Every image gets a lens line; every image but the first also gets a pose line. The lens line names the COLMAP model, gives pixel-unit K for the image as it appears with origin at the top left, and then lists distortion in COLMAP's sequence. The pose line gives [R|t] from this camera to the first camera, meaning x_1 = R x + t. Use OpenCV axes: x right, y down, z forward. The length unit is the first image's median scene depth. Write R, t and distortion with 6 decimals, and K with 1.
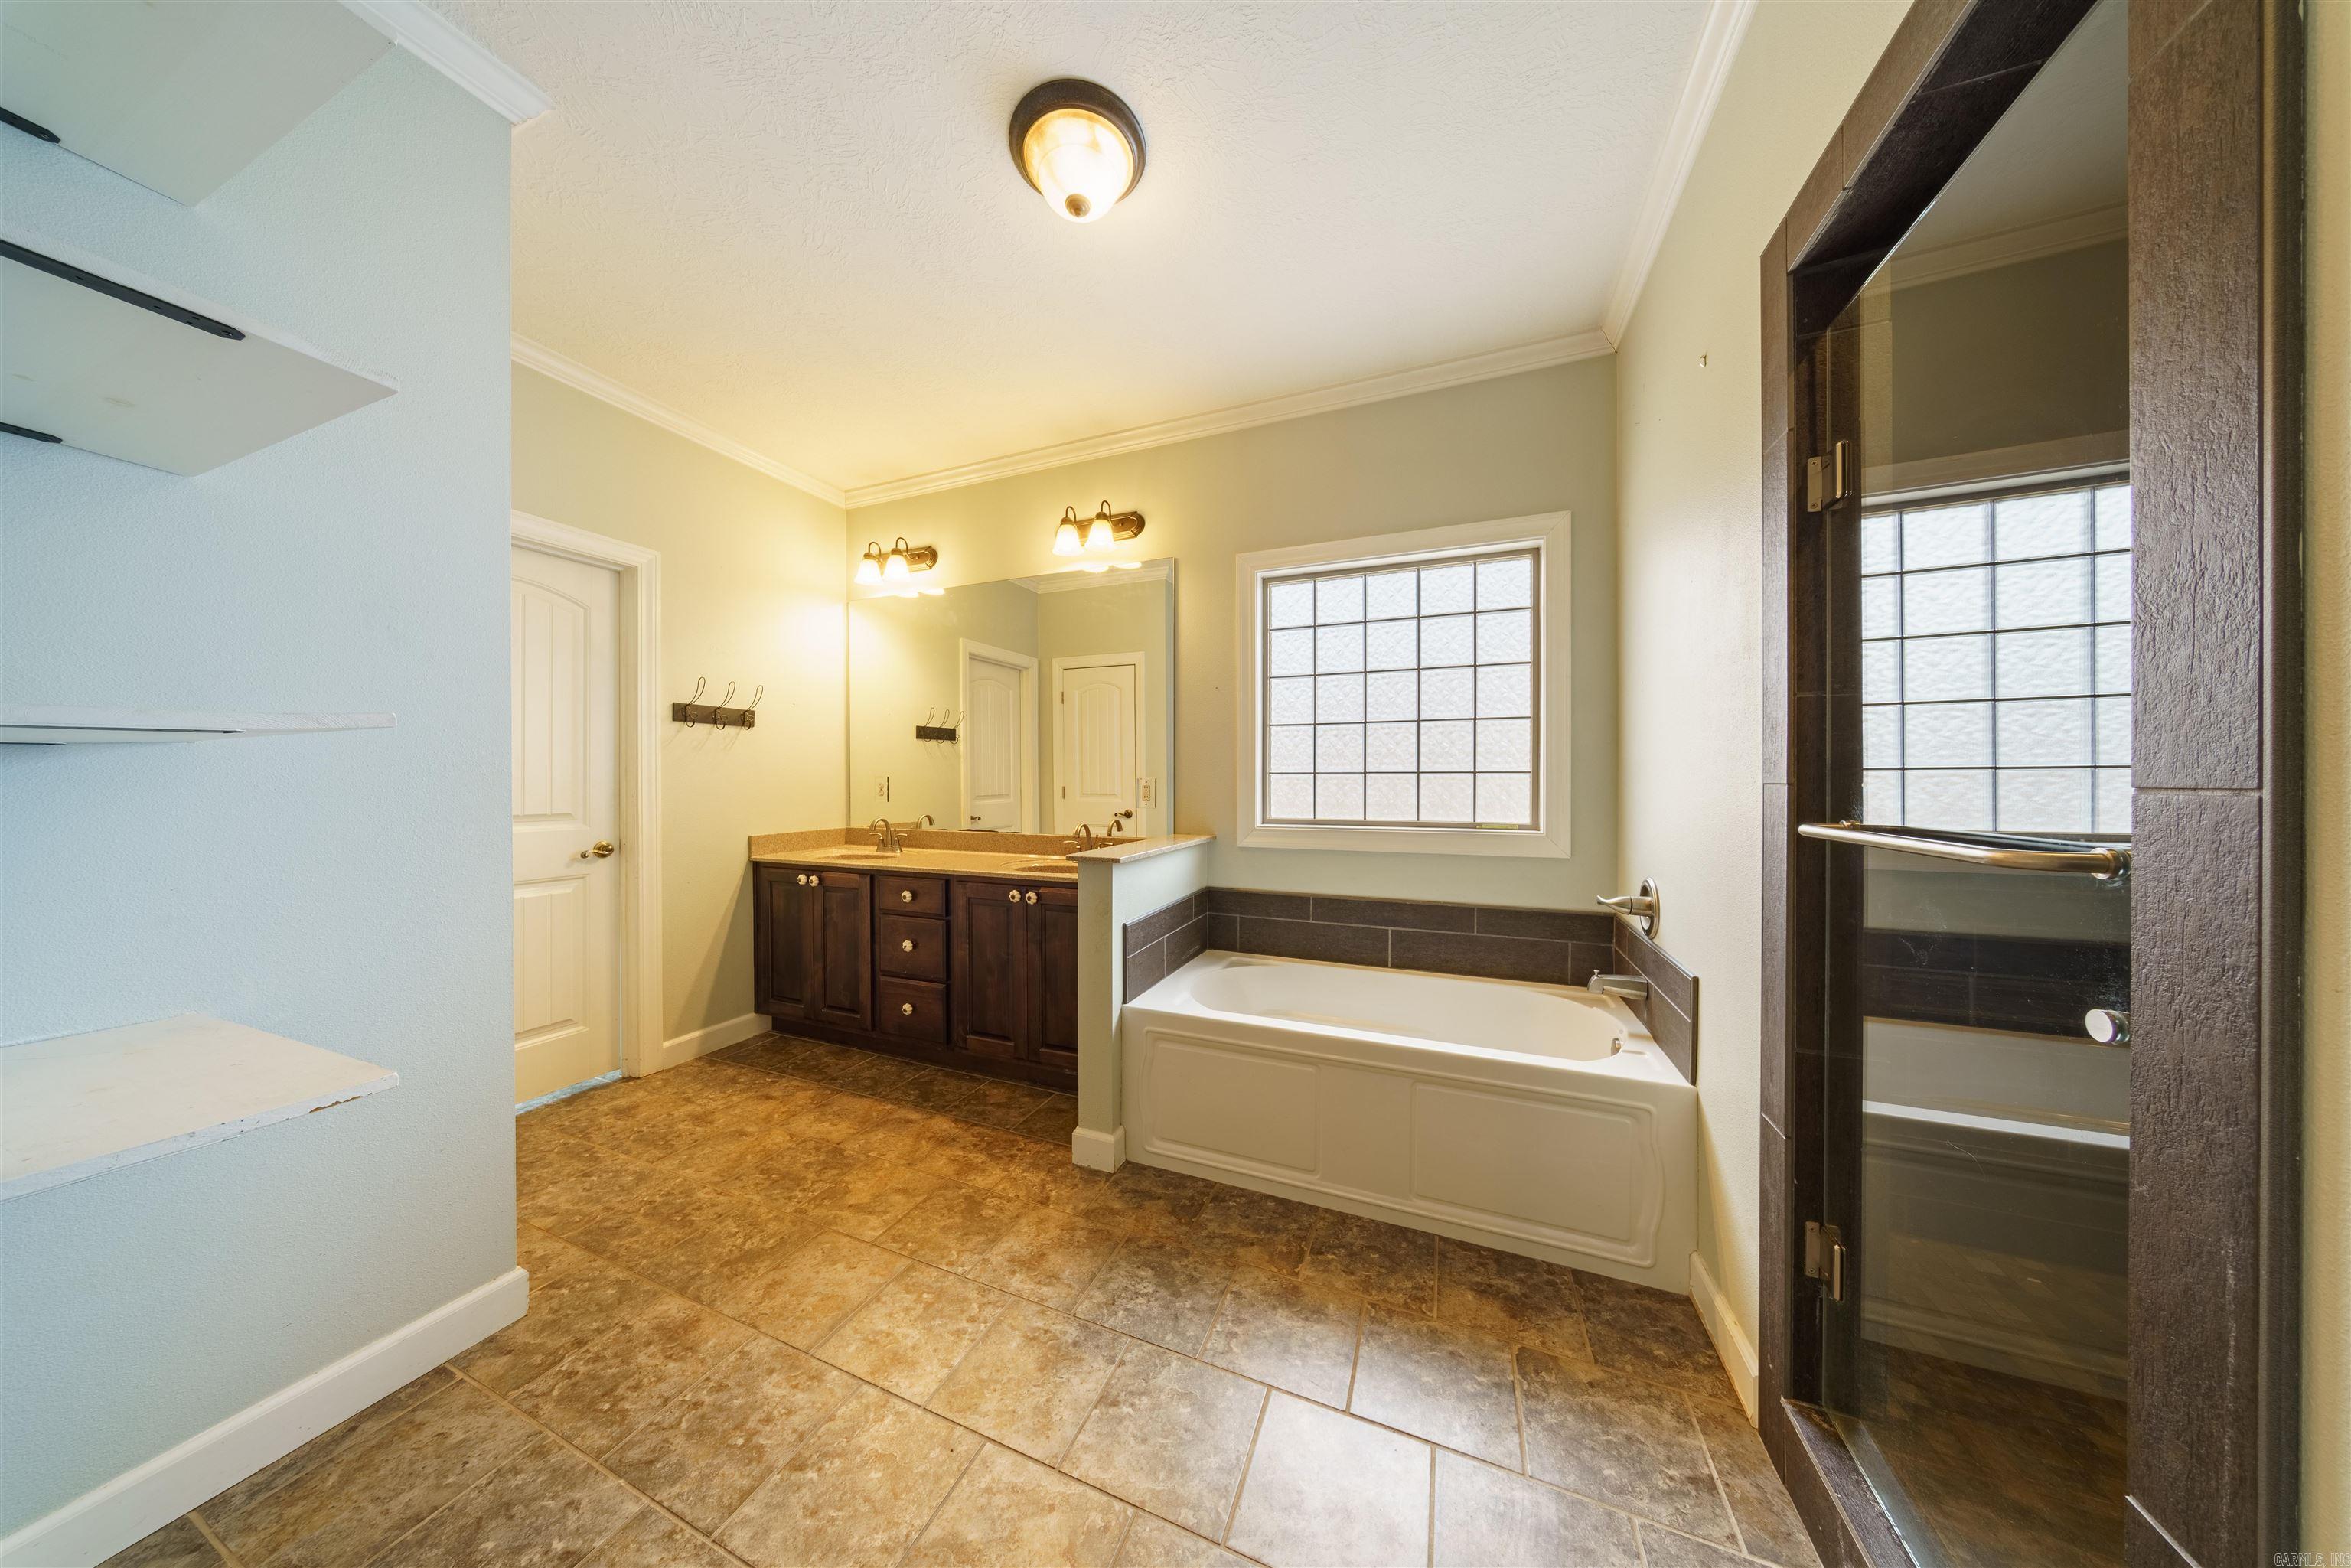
lens RADIAL K [[673.1, 0, 1162.9], [0, 673.1, 787.1], [0, 0, 1]] dist [-0.008815, 0.001365]
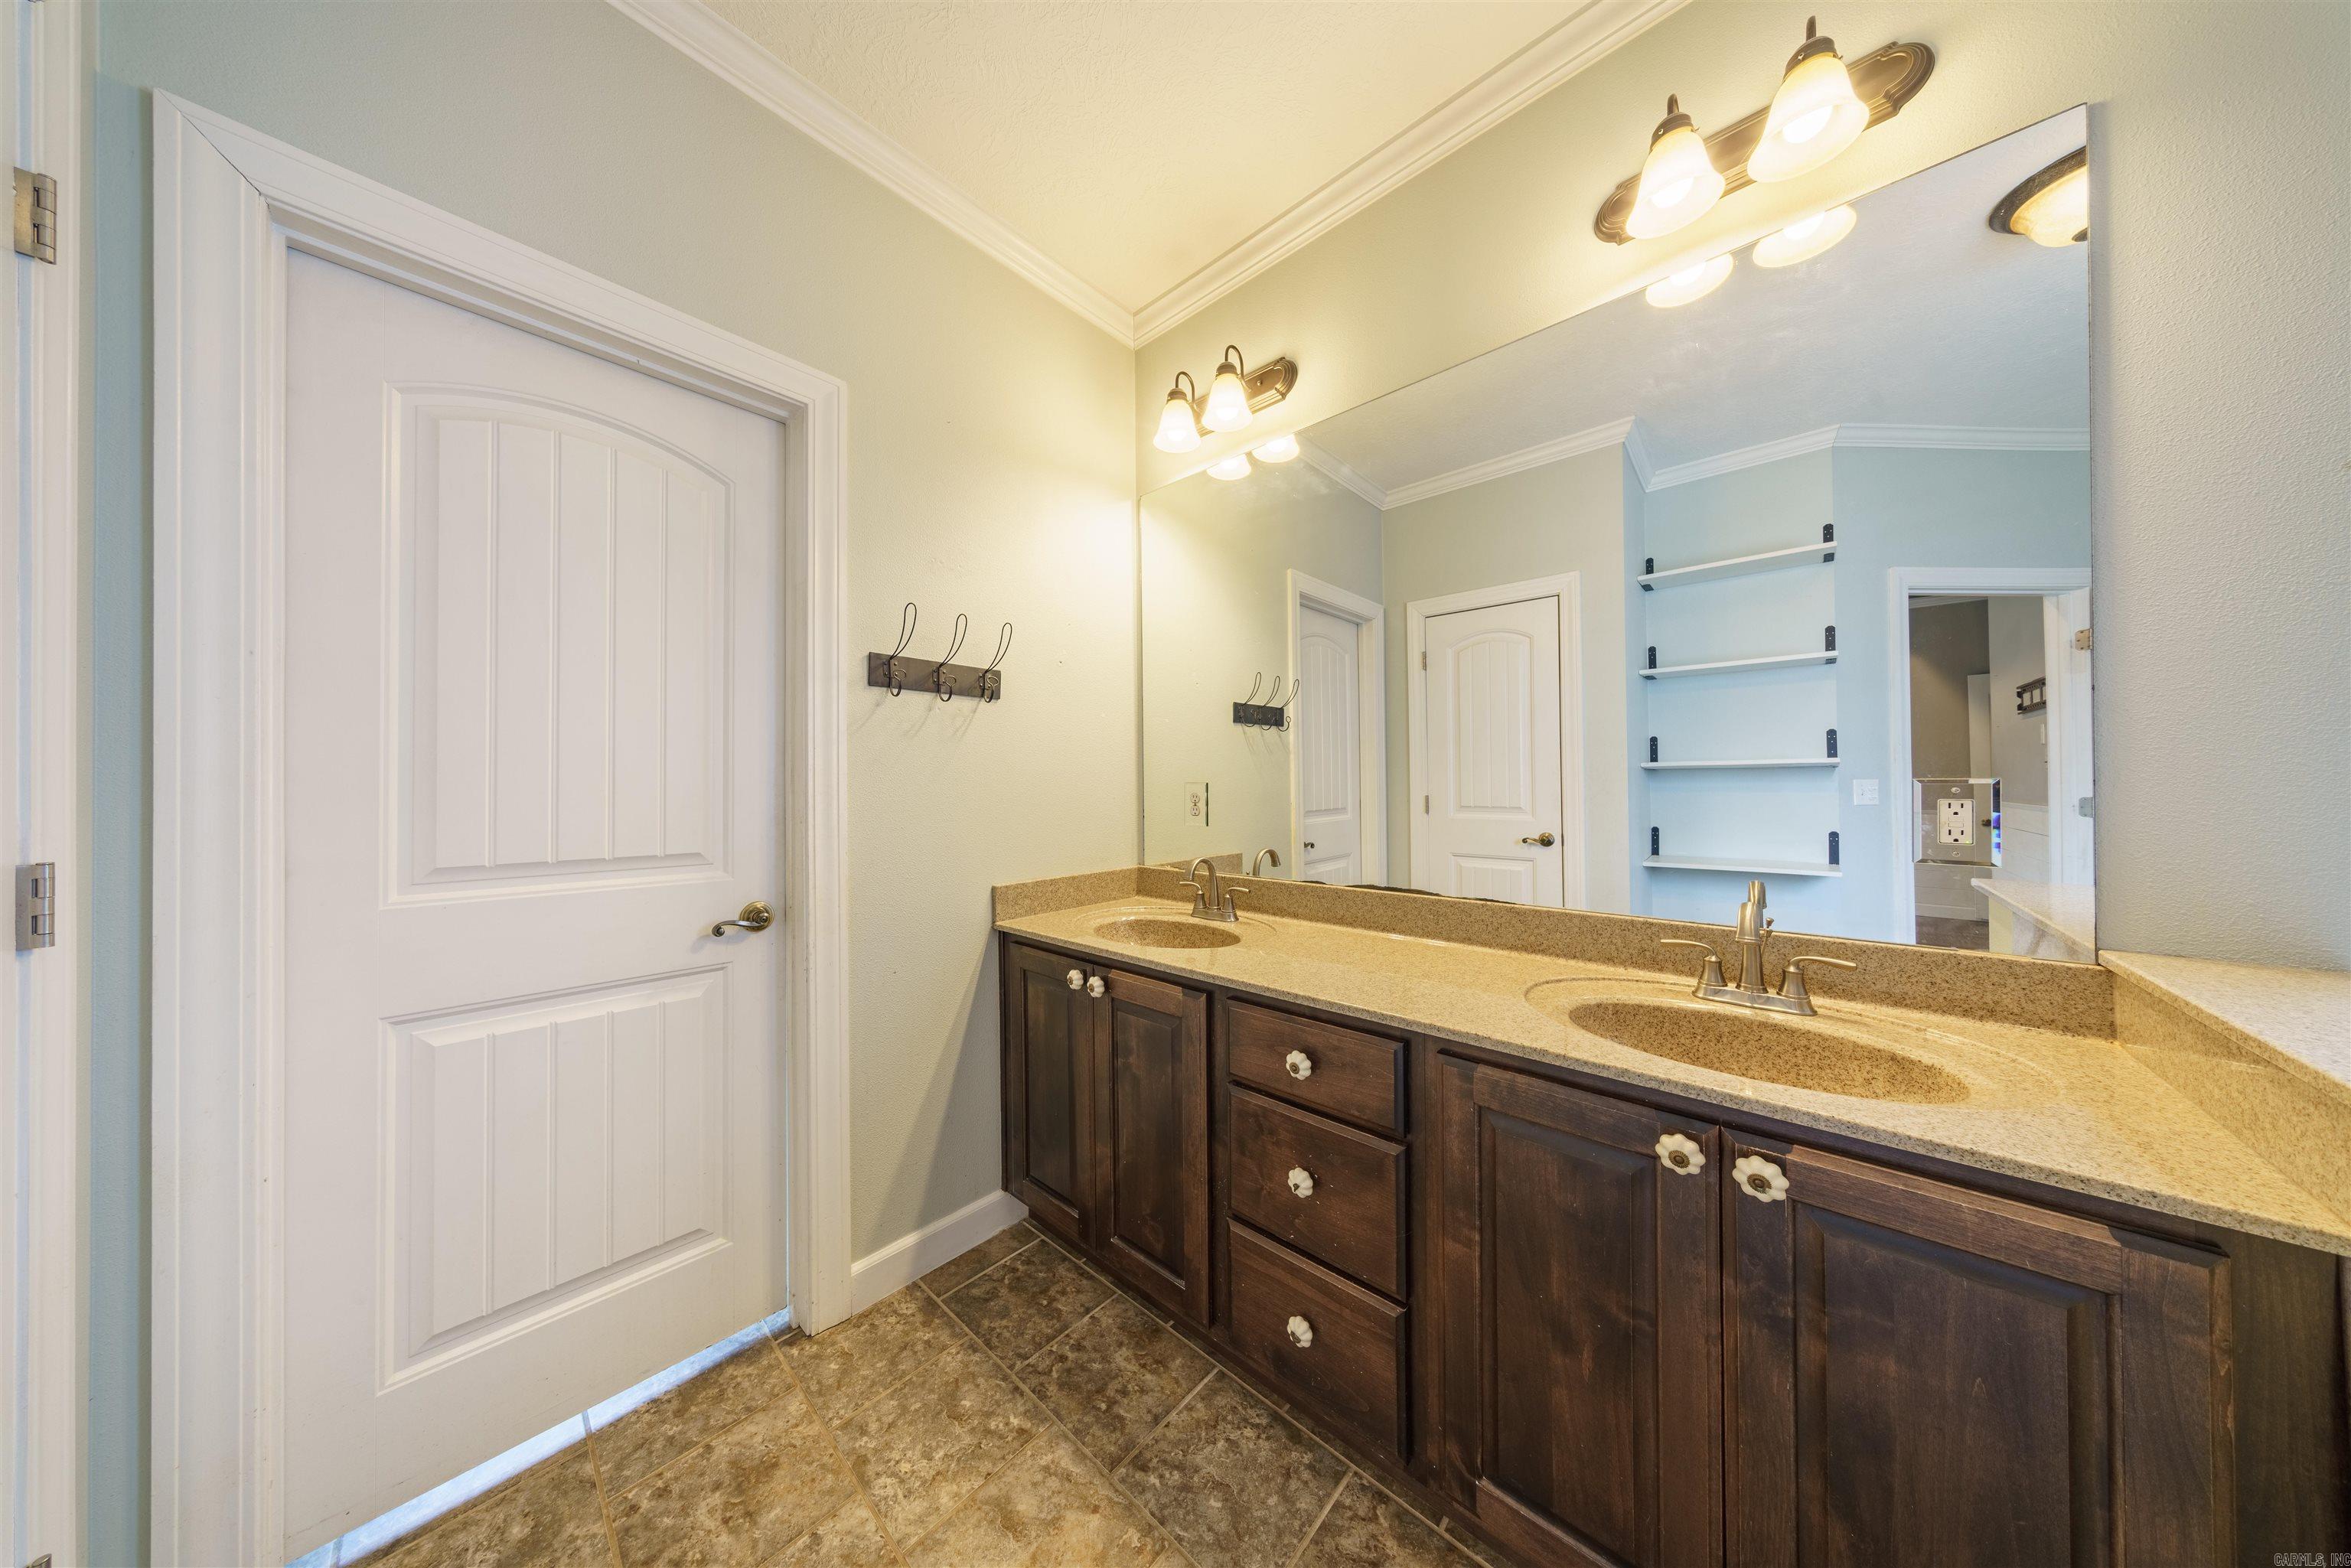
lens RADIAL K [[673.1, 0, 1162.1], [0, 673.1, 787.9], [0, 0, 1]] dist [-0.008815, 0.001365]
pose [[0.937126, -0.007060, -0.348919, -0.292007], [0.004047, 0.999948, -0.009362, -0.007259], [0.348967, 0.007362, 0.937106, 0.535473]]
